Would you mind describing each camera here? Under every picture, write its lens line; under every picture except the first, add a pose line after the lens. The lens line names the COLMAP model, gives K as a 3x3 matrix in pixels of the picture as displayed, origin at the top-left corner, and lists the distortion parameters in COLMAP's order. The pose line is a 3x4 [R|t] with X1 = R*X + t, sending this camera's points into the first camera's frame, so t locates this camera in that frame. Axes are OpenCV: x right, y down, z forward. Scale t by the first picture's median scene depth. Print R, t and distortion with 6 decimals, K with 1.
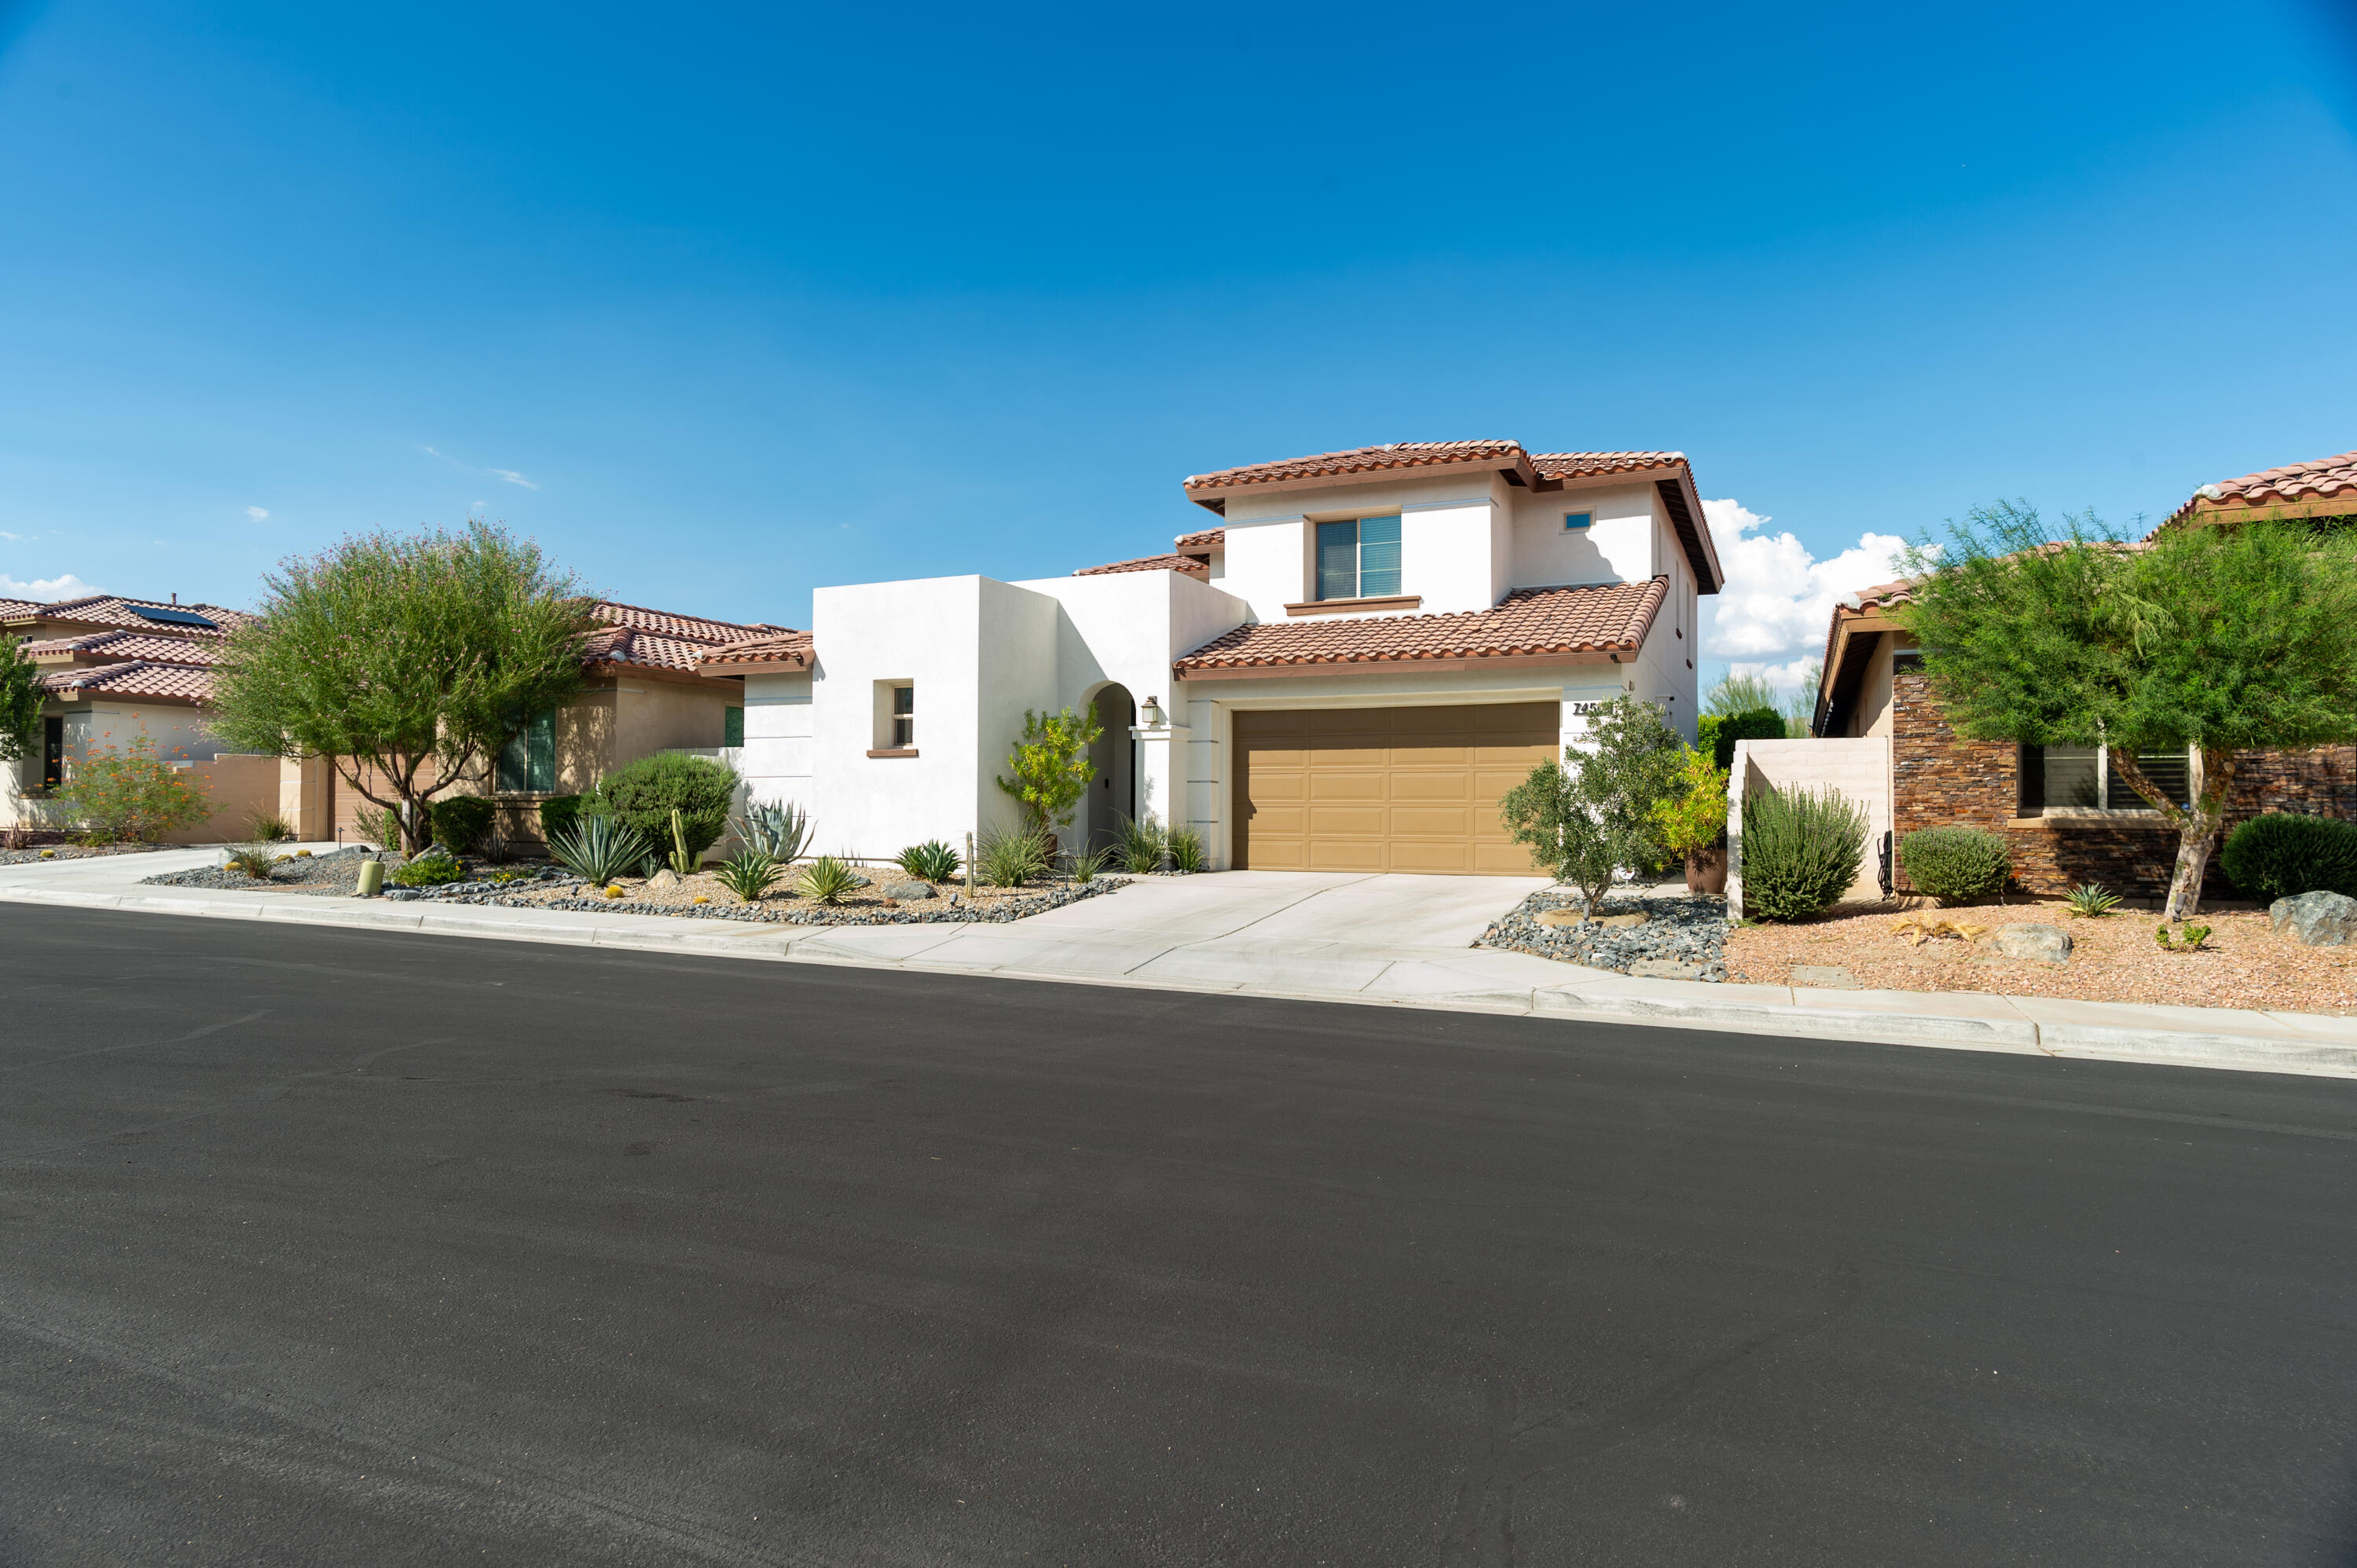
lens RADIAL K [[1341.4, 0, 1178.5], [0, 1341.4, 784.0], [0, 0, 1]] dist [-0.000458, -0.000500]
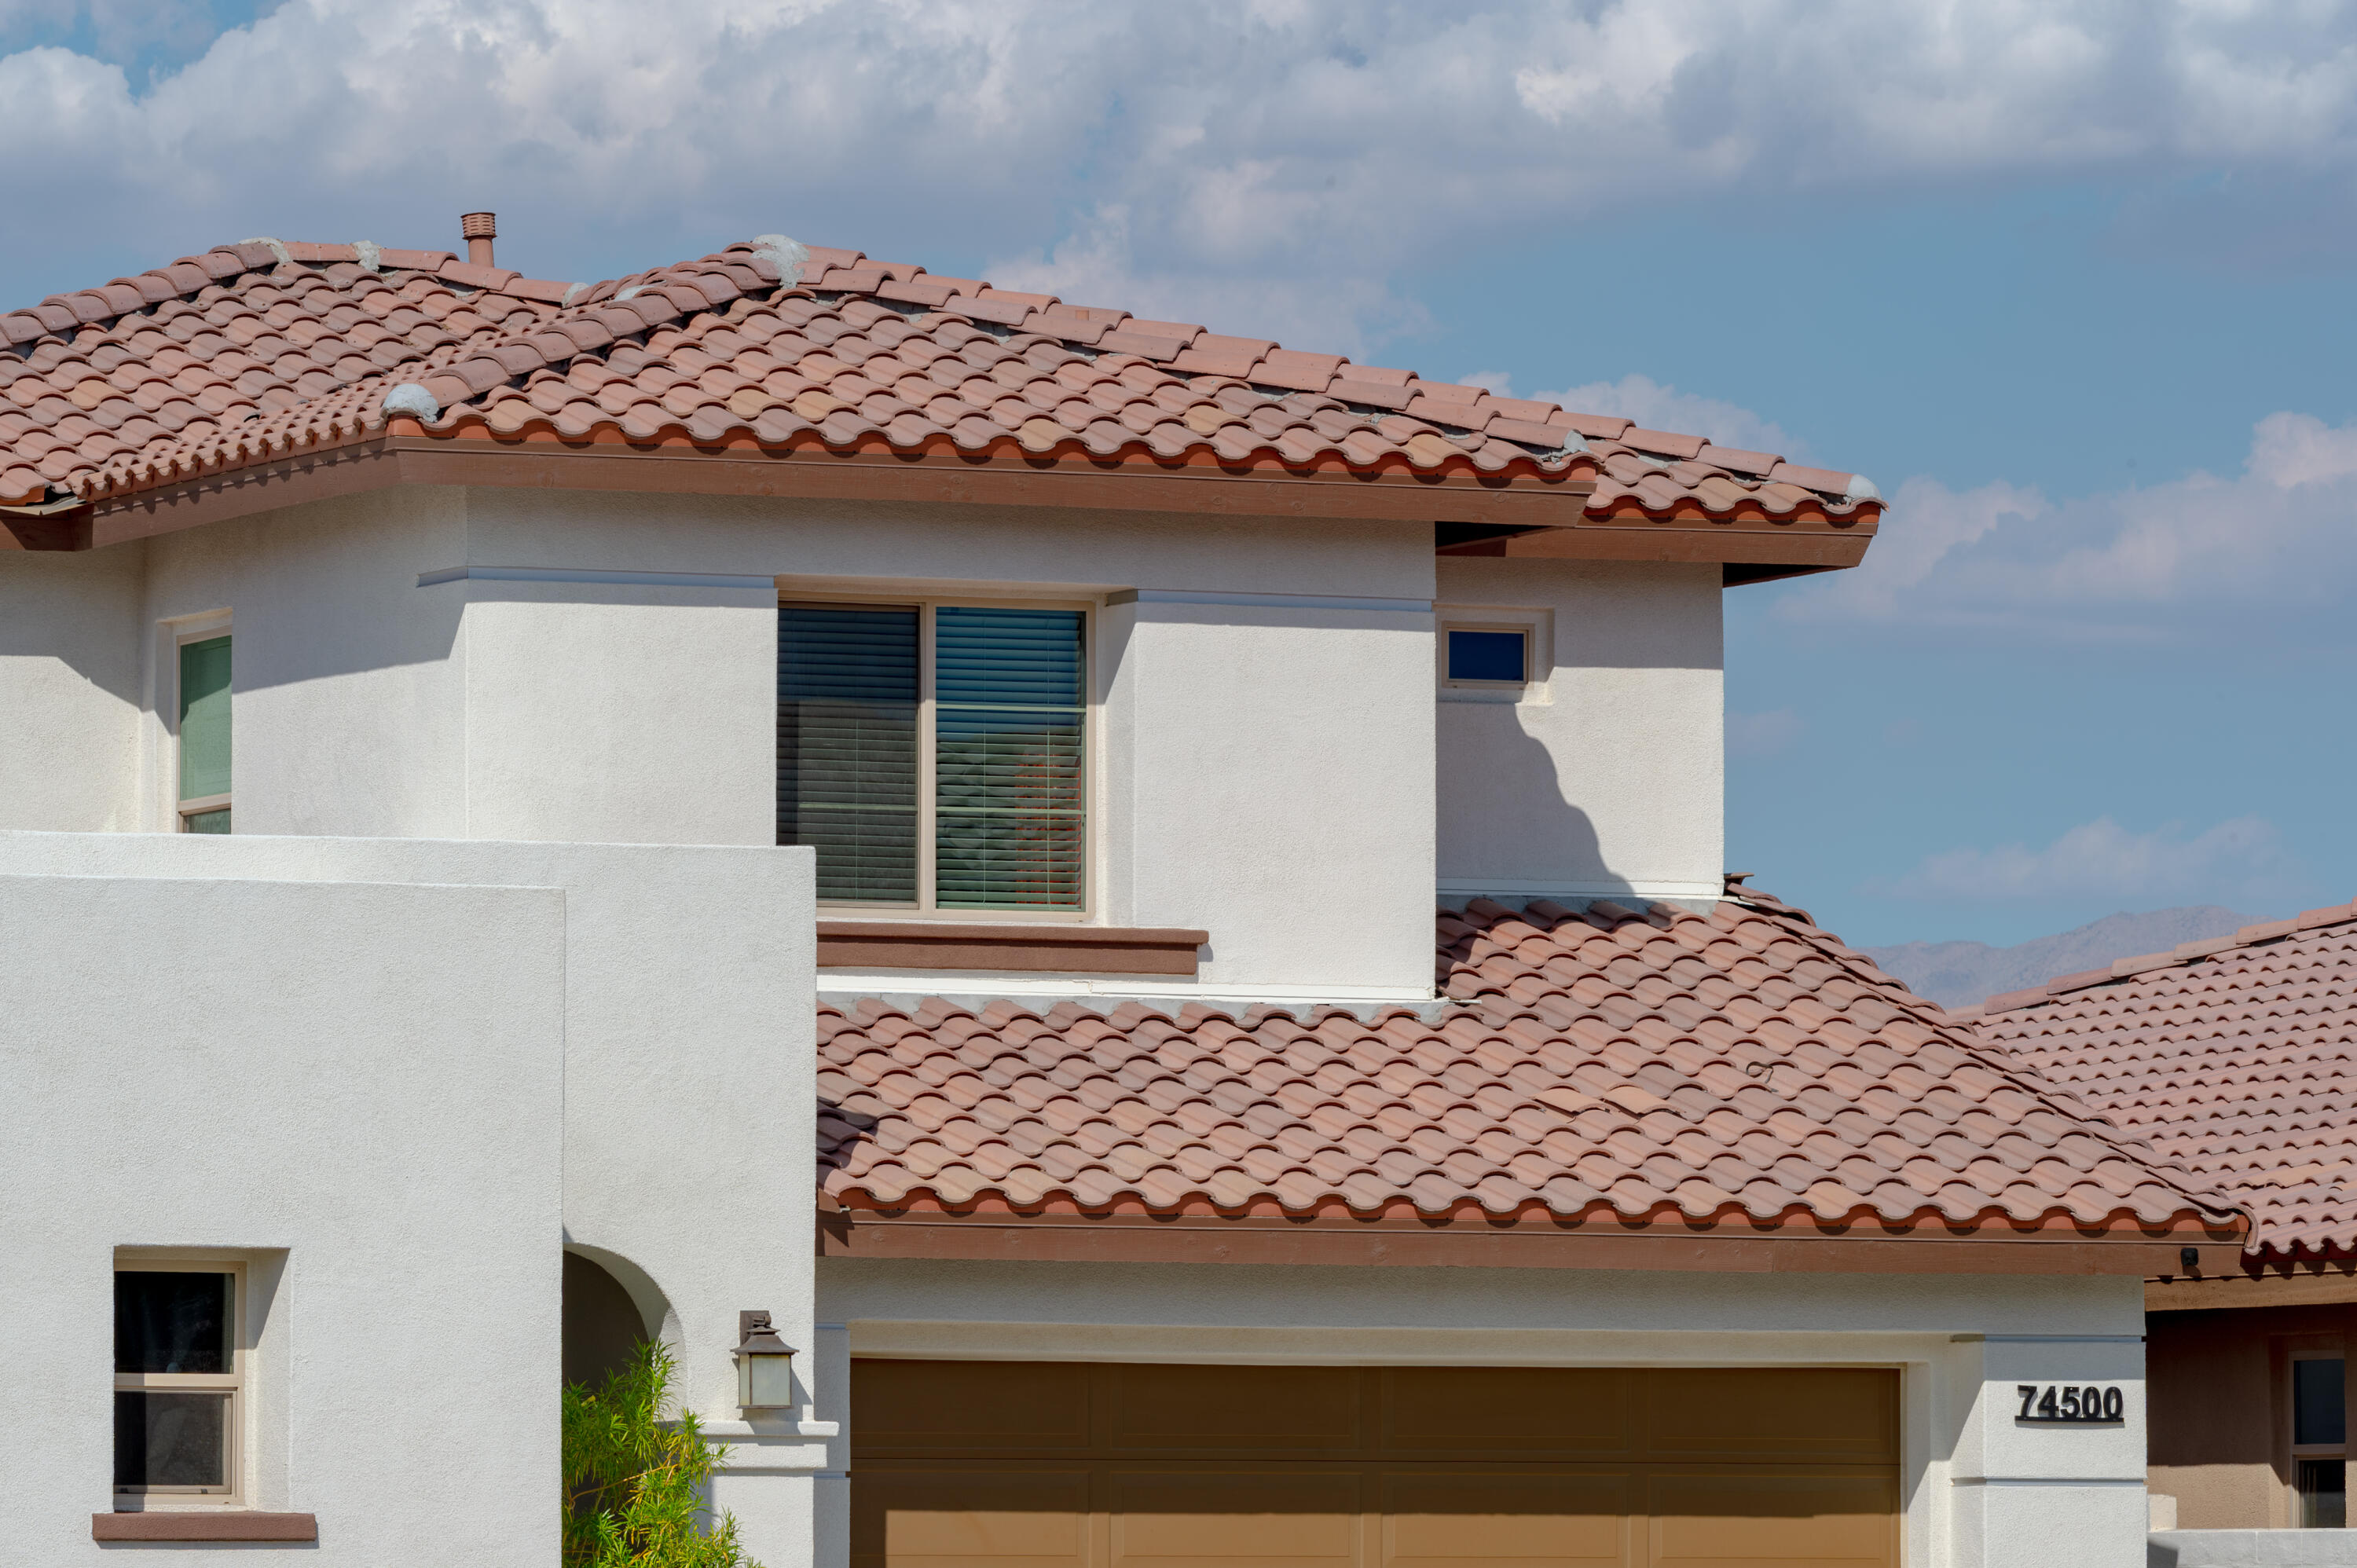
lens RADIAL K [[13999.7, 0, 1178.5], [0, 13999.7, 784.0], [0, 0, 1]] dist [0.131363, -10.049476]
pose [[0.657008, 0.042601, 0.752679, -2.055299], [-0.011433, 0.998850, -0.046555, -0.040566], [-0.753797, 0.021981, 0.656740, -0.904515]]
